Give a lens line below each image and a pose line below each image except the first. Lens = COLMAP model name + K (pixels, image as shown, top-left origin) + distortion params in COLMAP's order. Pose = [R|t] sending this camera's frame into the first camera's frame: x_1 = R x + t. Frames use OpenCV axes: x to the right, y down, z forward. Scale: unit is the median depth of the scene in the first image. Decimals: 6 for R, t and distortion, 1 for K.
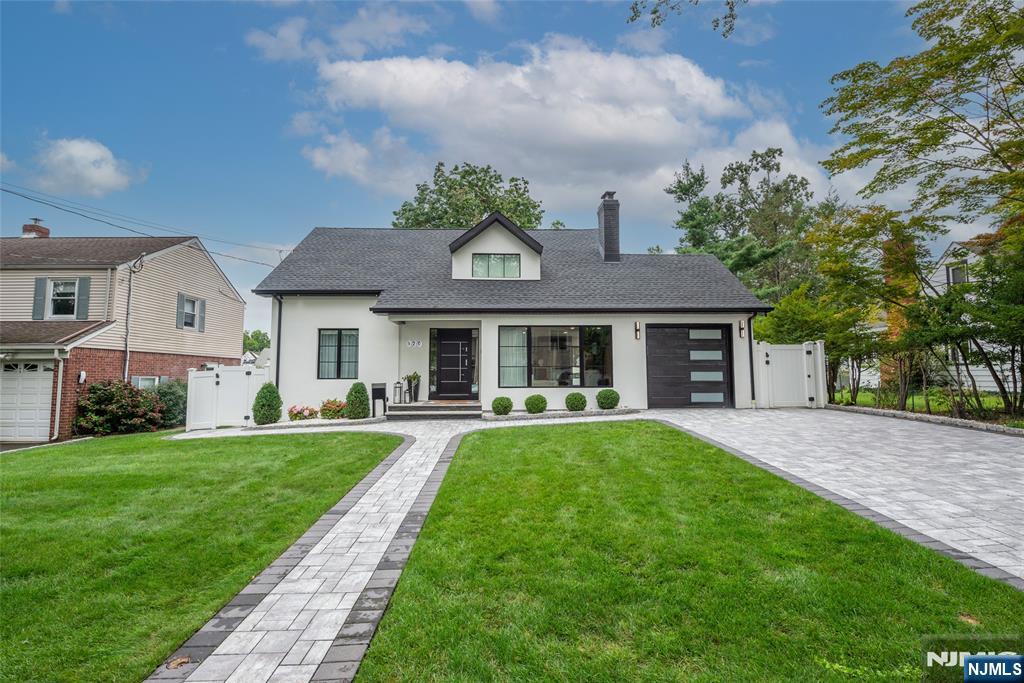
lens RADIAL K [[463.8, 0, 512.0], [0, 463.8, 341.5], [0, 0, 1]] dist [-0.017840, -0.000090]
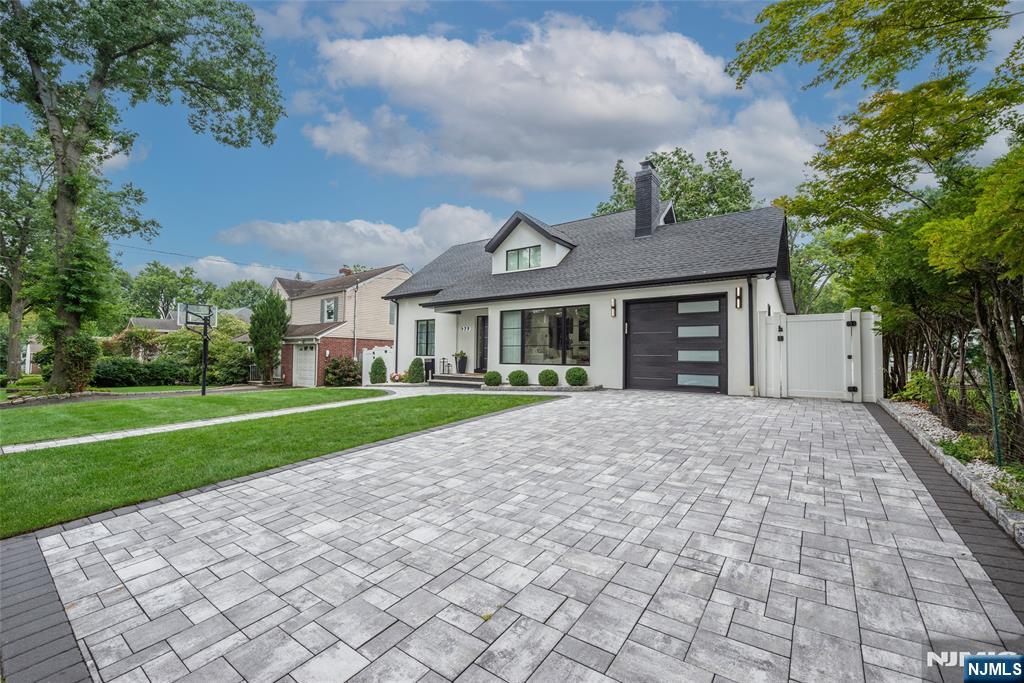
lens RADIAL K [[405.8, 0, 515.0], [0, 405.8, 340.6], [0, 0, 1]] dist [-0.010227, -0.004536]
pose [[0.793620, -0.014358, -0.608244, 0.610387], [0.034715, 0.999161, 0.021709, 0.018680], [0.607422, -0.038344, 0.793453, 0.196010]]
